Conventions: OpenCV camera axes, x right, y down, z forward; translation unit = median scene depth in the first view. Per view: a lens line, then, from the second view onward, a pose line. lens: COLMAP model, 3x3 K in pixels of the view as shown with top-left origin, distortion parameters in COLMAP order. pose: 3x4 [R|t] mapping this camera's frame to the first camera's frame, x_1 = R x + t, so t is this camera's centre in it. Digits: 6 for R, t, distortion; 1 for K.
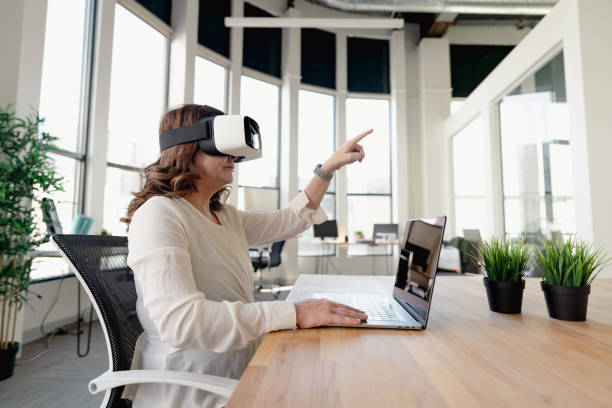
lens RADIAL K [[315.1, 0, 279.5], [0, 315.1, 203.4], [0, 0, 1]] dist [0.002432, 0.001039]
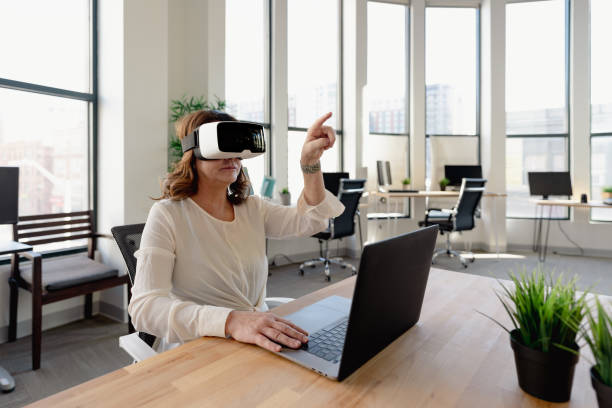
lens RADIAL K [[329.6, 0, 306.8], [0, 329.6, 175.0], [0, 0, 1]] dist [-0.000287, -0.000193]
pose [[0.840896, -0.008507, -0.541130, 0.243121], [0.049418, 0.996906, 0.061122, -0.053748], [0.538936, -0.078139, 0.838715, 0.078501]]
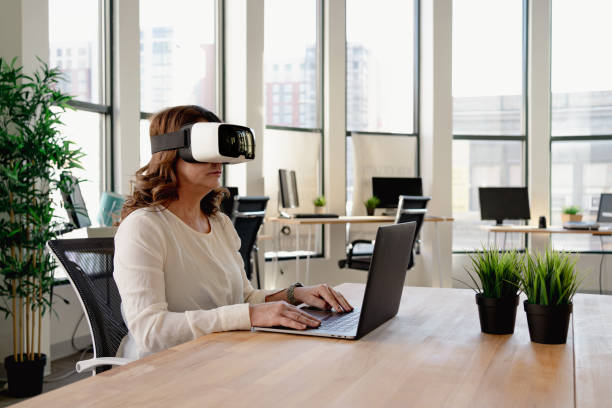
lens RADIAL K [[596.6, 0, 306.0], [0, 596.6, 204.0], [0, 0, 1]] dist [-0.000700, -0.017435]
pose [[0.966623, -0.009098, -0.256042, 0.224430], [0.031884, 0.995872, 0.084983, -0.058129], [0.254212, -0.090310, 0.962923, -0.278040]]
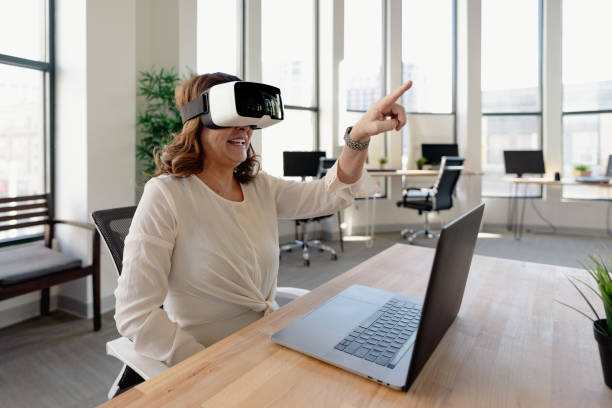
lens RADIAL K [[339.6, 0, 294.2], [0, 339.6, 156.0], [0, 0, 1]] dist [0.000280, 0.000134]
pose [[0.876276, -0.011407, -0.481675, 0.162007], [0.049070, 0.996634, 0.065667, -0.044953], [0.479305, -0.081178, 0.873886, 0.081902]]
